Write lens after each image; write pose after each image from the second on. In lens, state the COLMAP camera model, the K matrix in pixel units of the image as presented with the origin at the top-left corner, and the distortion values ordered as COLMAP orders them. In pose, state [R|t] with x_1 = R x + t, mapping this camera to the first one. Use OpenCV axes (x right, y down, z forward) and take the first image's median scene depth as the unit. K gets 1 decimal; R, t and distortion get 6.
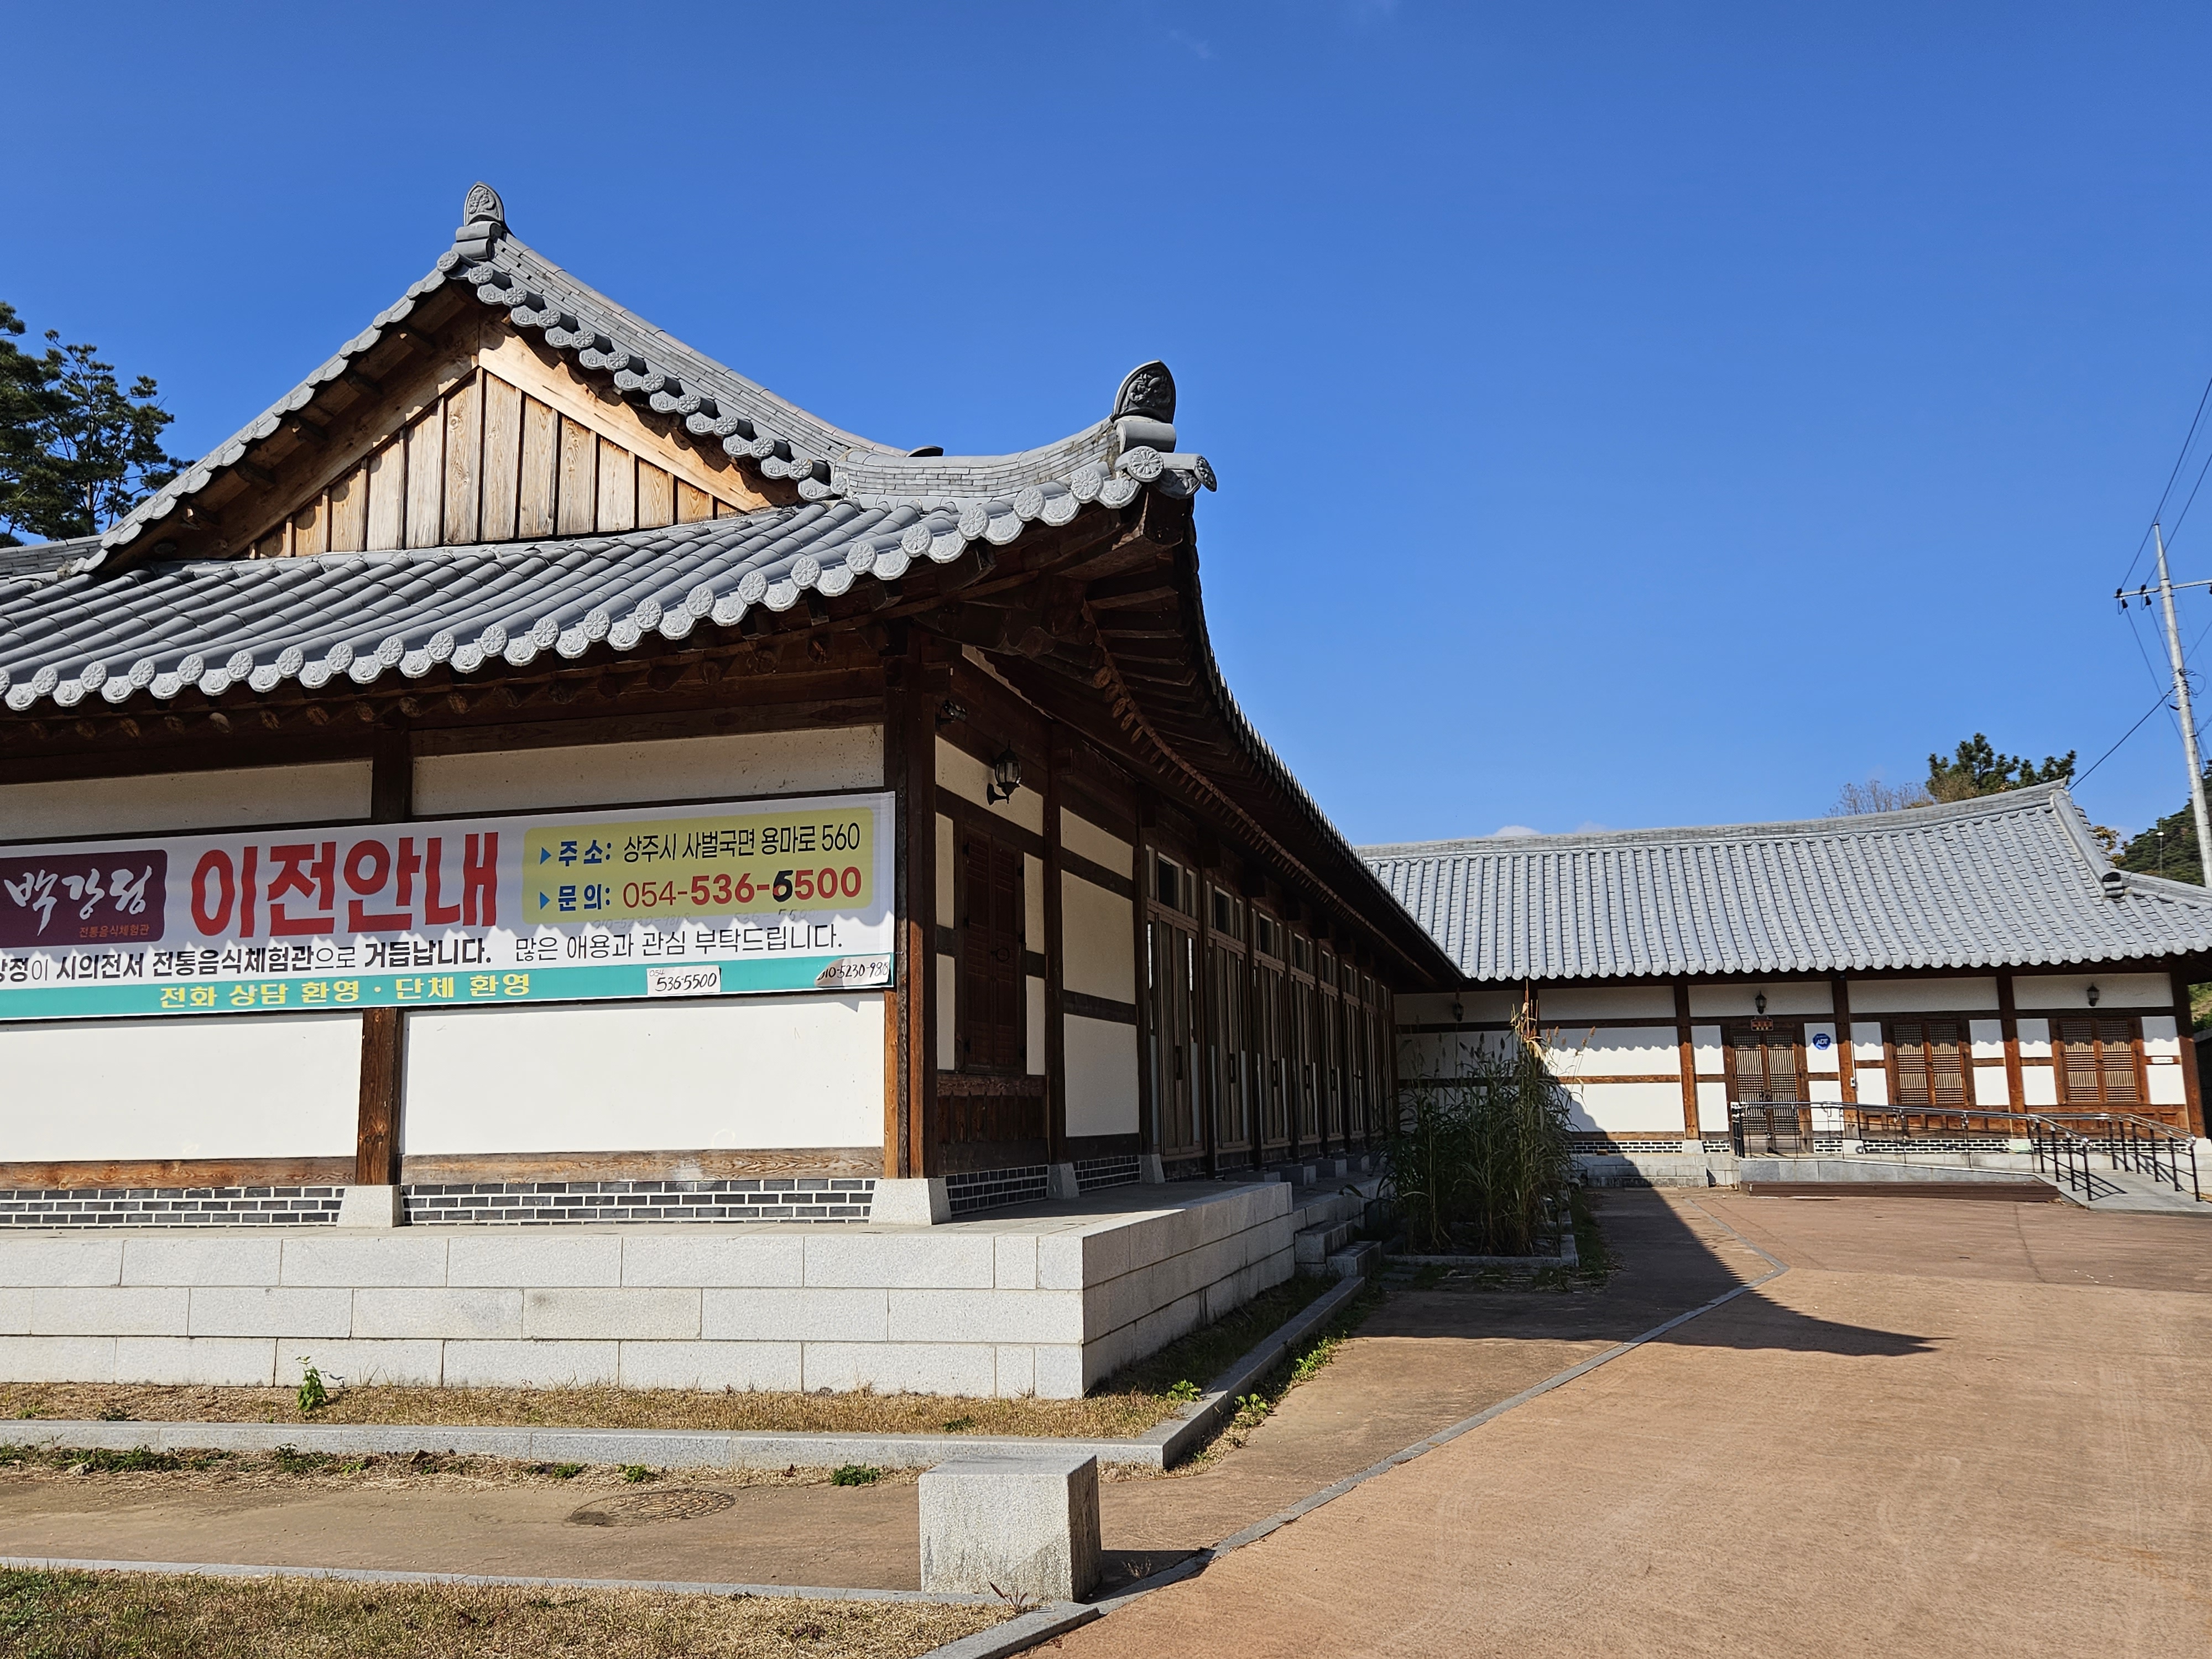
lens RADIAL K [[1855.6, 0, 1107.4], [0, 1855.6, 835.7], [0, 0, 1]] dist [0.038051, 0.006502]
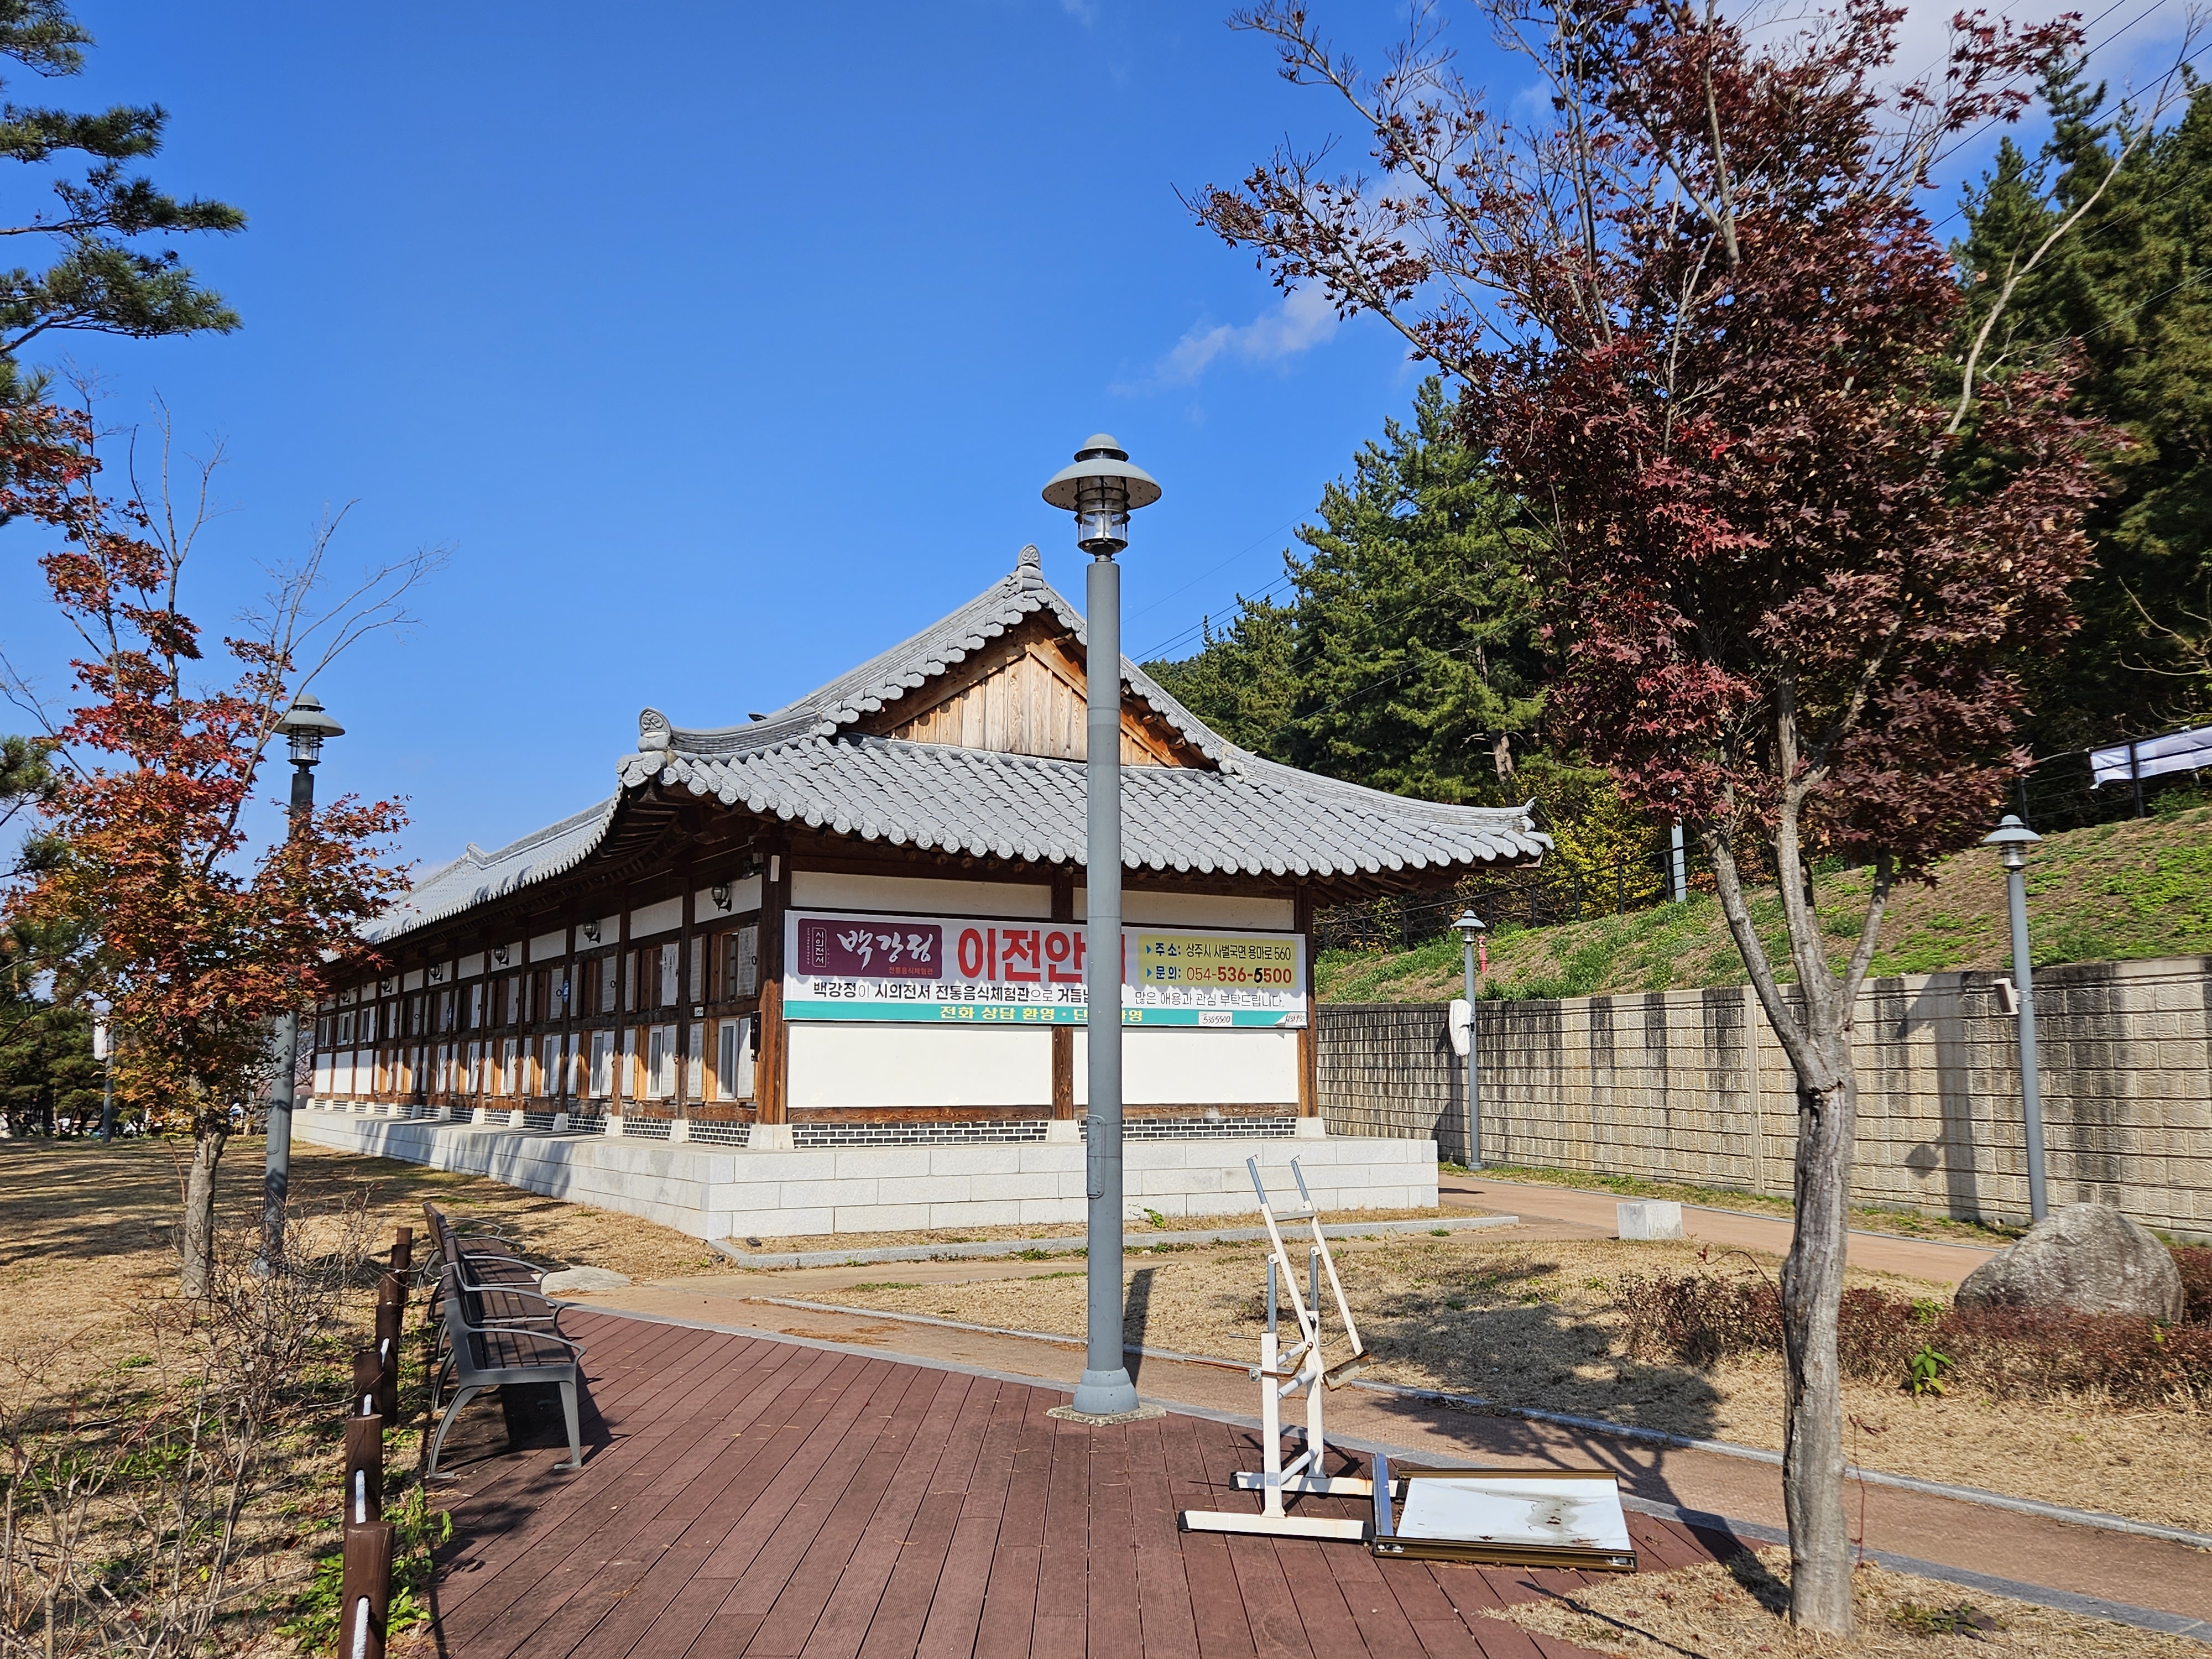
lens RADIAL K [[1855.6, 0, 1113.7], [0, 1855.6, 806.0], [0, 0, 1]] dist [0.038051, 0.006502]
pose [[0.714757, 0.117044, 0.689510, -1.627500], [-0.113561, 0.992236, -0.050712, -0.033736], [-0.690092, -0.042054, 0.722499, -0.342985]]
